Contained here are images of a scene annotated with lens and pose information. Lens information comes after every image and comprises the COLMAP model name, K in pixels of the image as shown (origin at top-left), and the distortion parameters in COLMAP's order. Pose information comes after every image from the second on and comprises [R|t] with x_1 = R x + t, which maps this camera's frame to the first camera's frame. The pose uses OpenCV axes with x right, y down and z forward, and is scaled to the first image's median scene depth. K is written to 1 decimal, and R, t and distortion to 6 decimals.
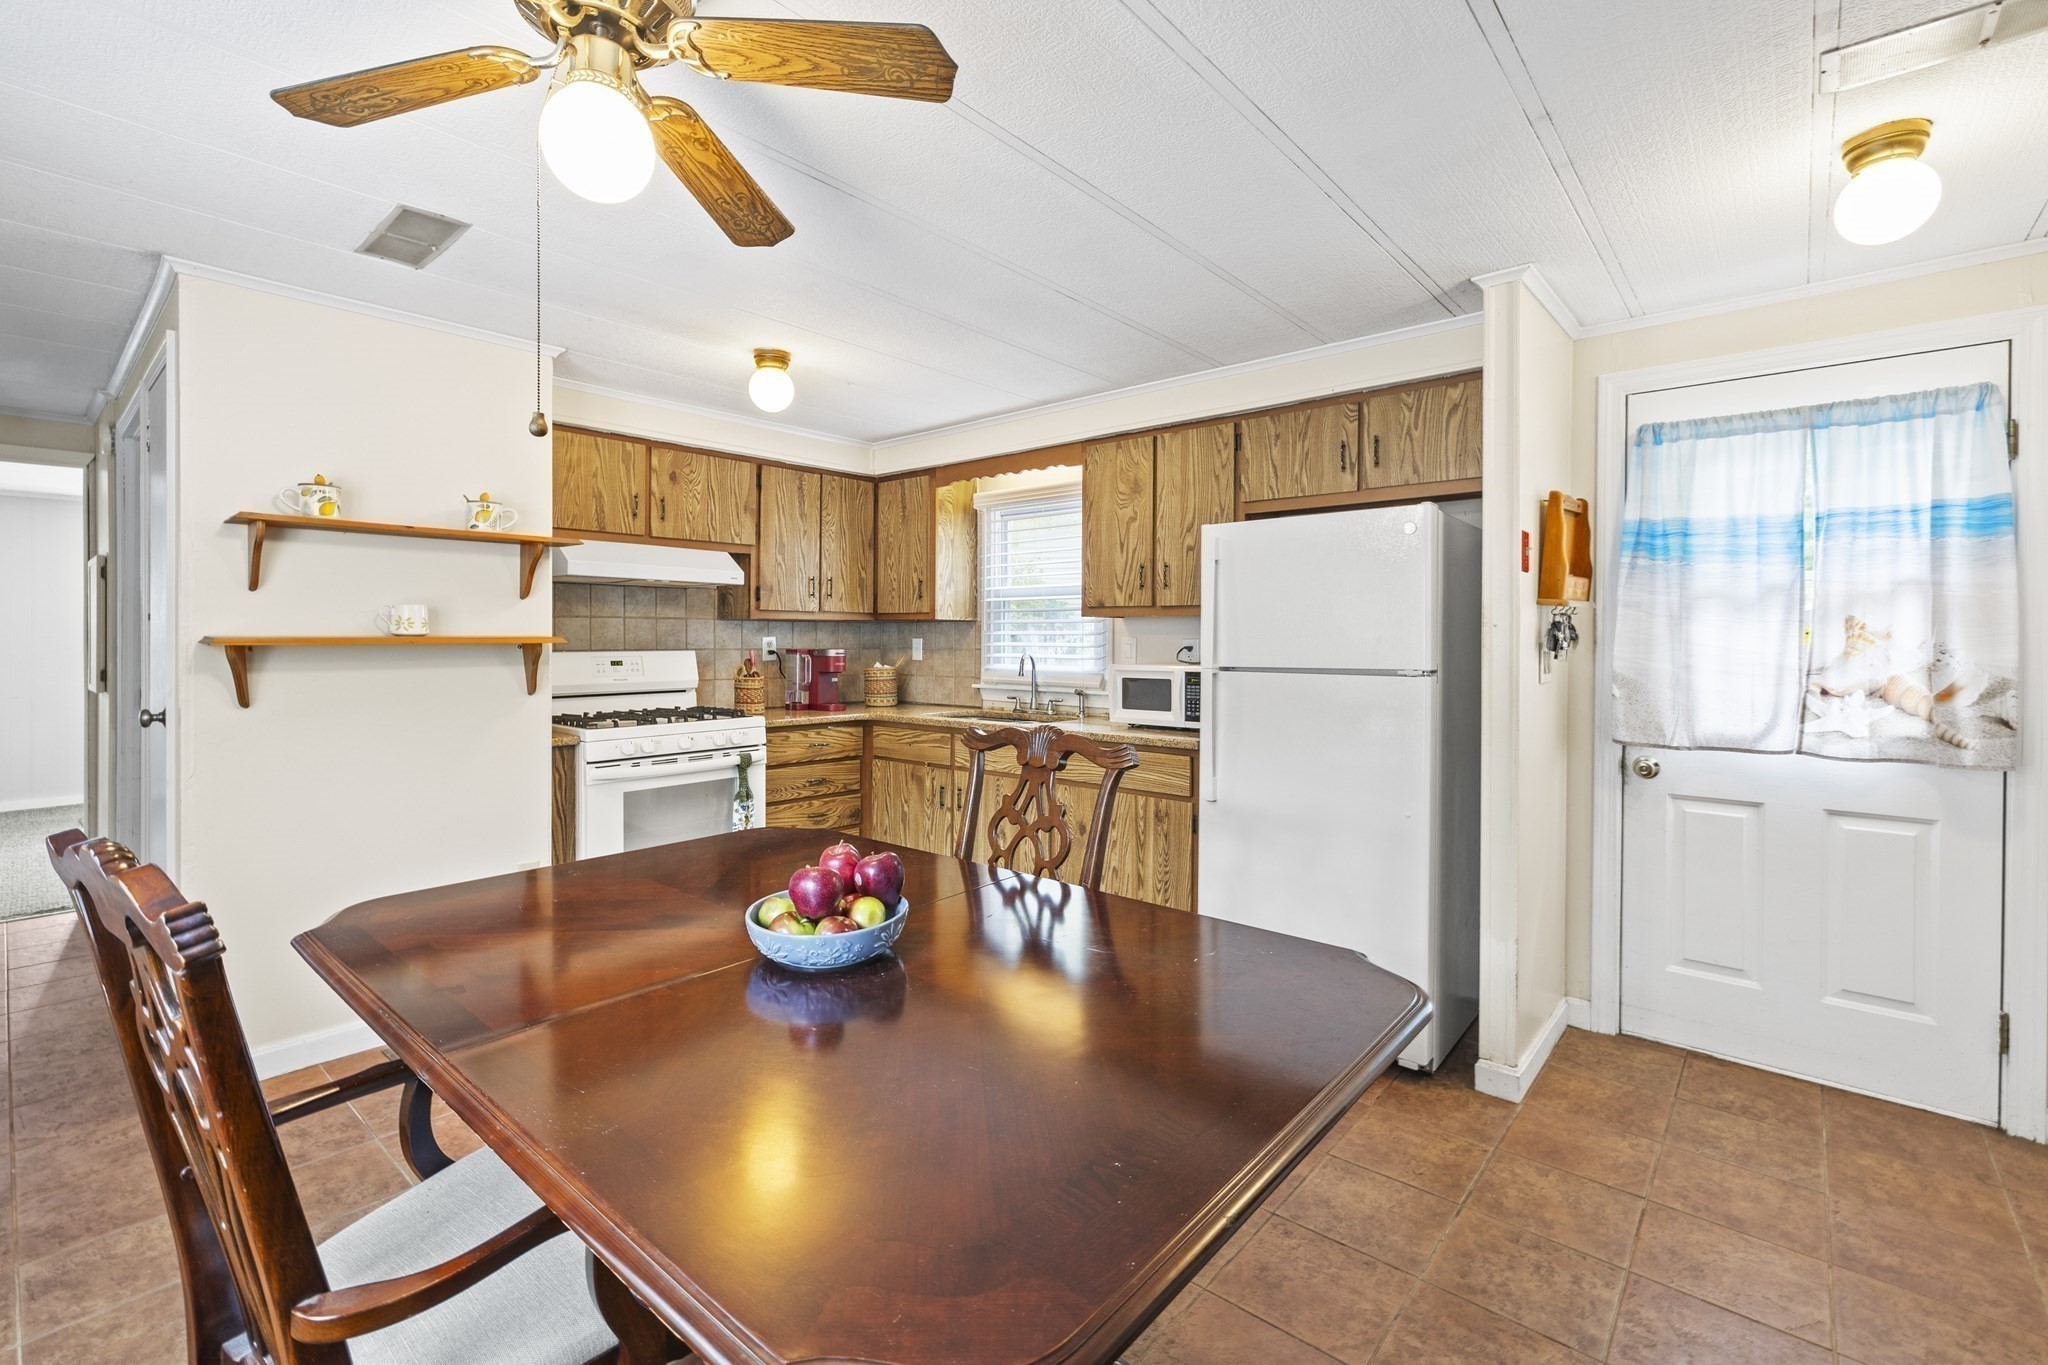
lens RADIAL K [[890.9, 0, 1024.7], [0, 890.9, 664.1], [0, 0, 1]] dist [-0.002834, -0.000299]
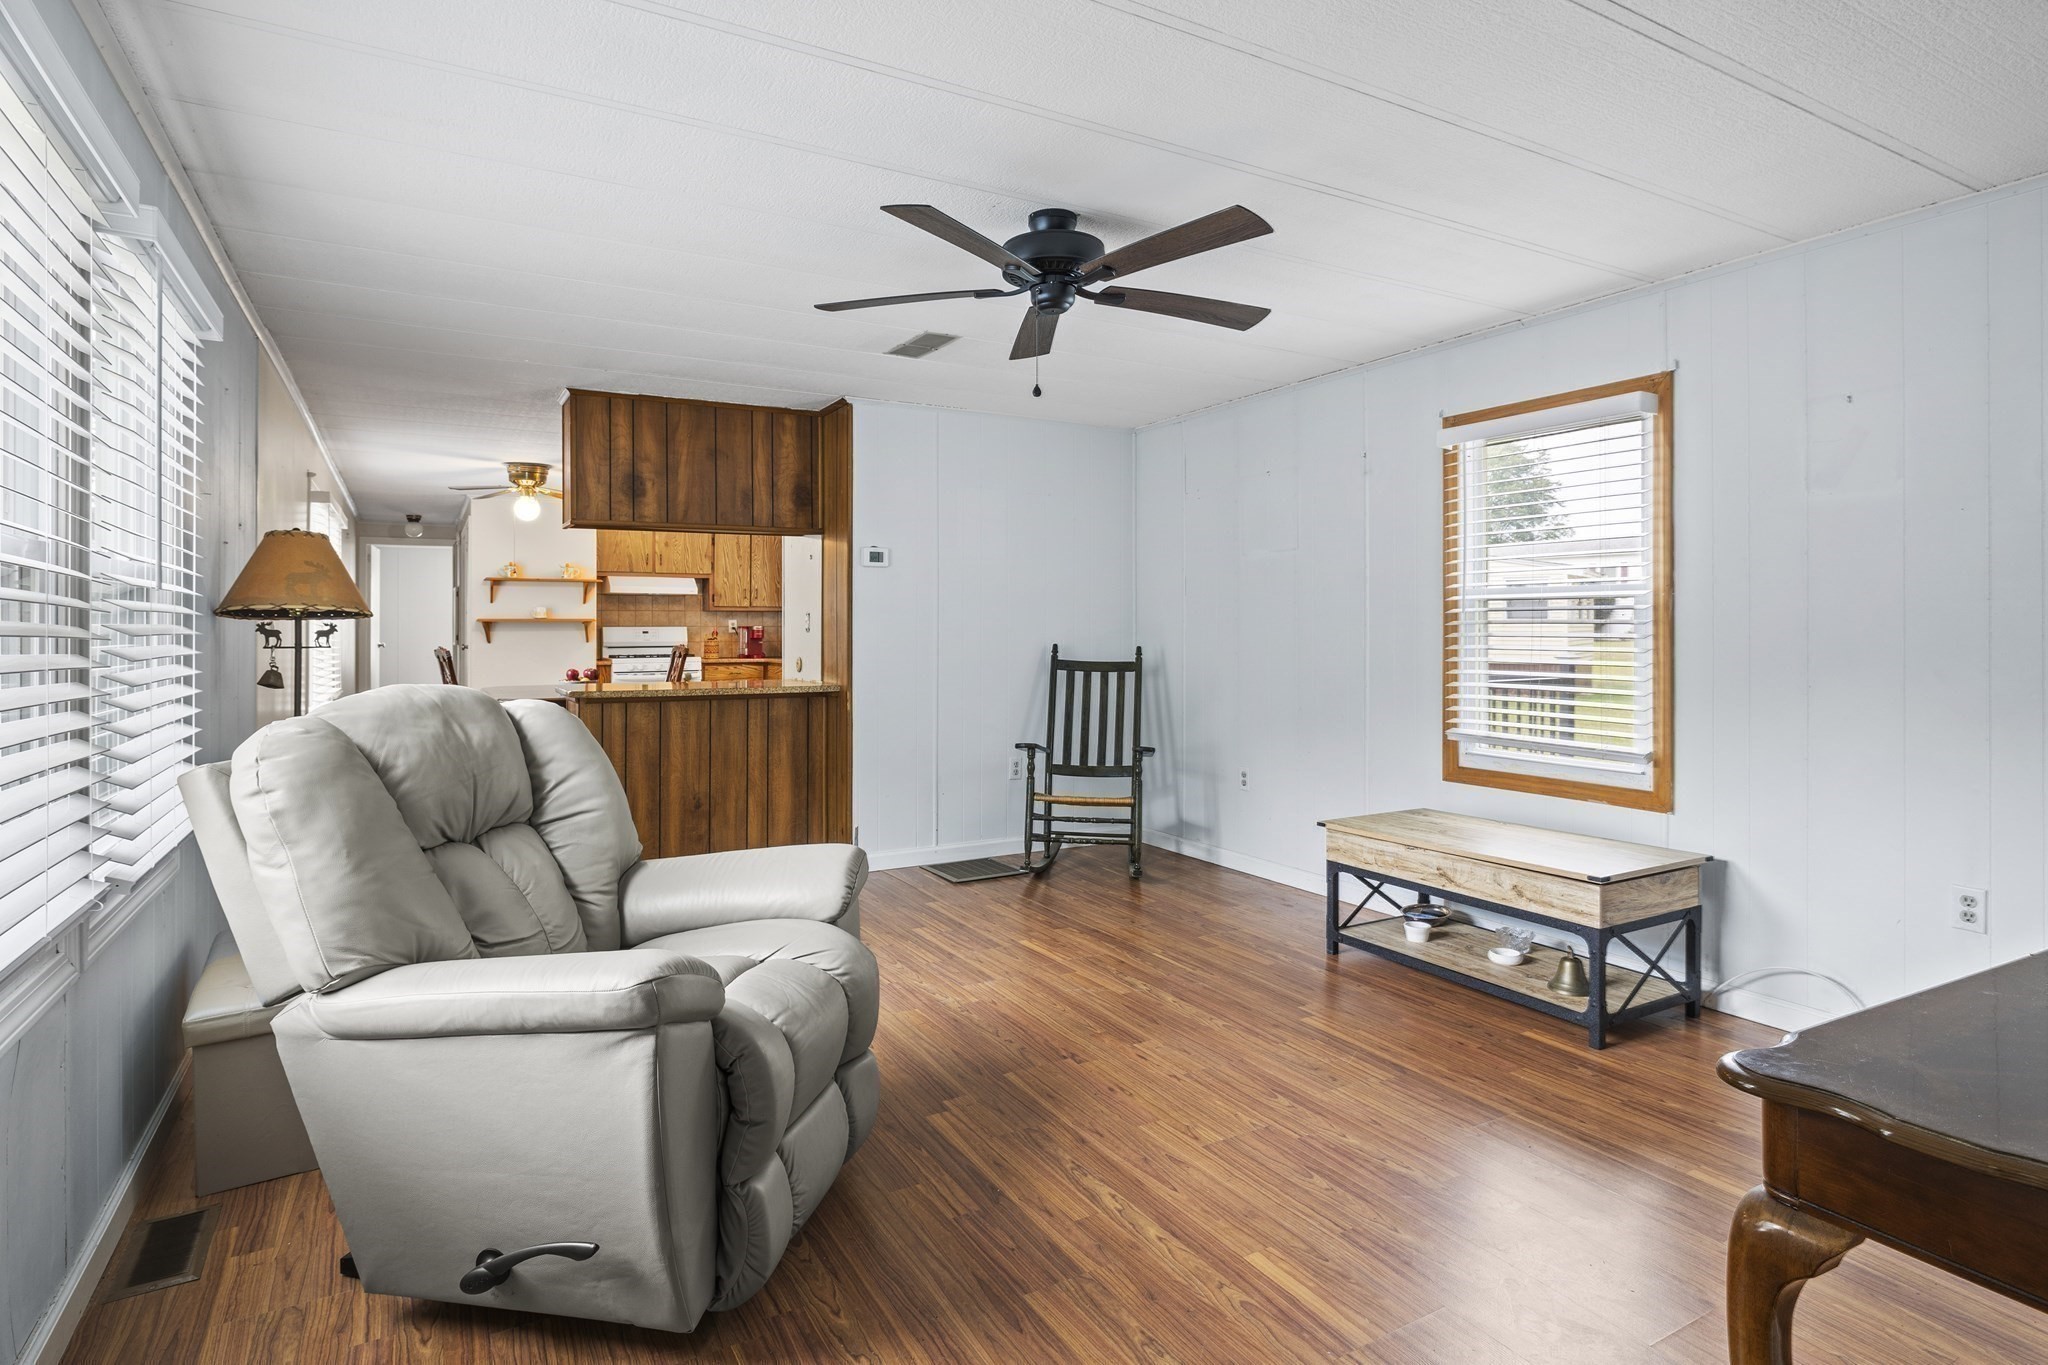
lens RADIAL K [[1071.0, 0, 1022.9], [0, 1071.0, 668.0], [0, 0, 1]] dist [0.001269, 0.000111]
pose [[0.943631, 0.000475, -0.330998, 1.308190], [0.000309, 0.999997, 0.002316, 0.082061], [0.330998, -0.002288, 0.943629, -1.175247]]
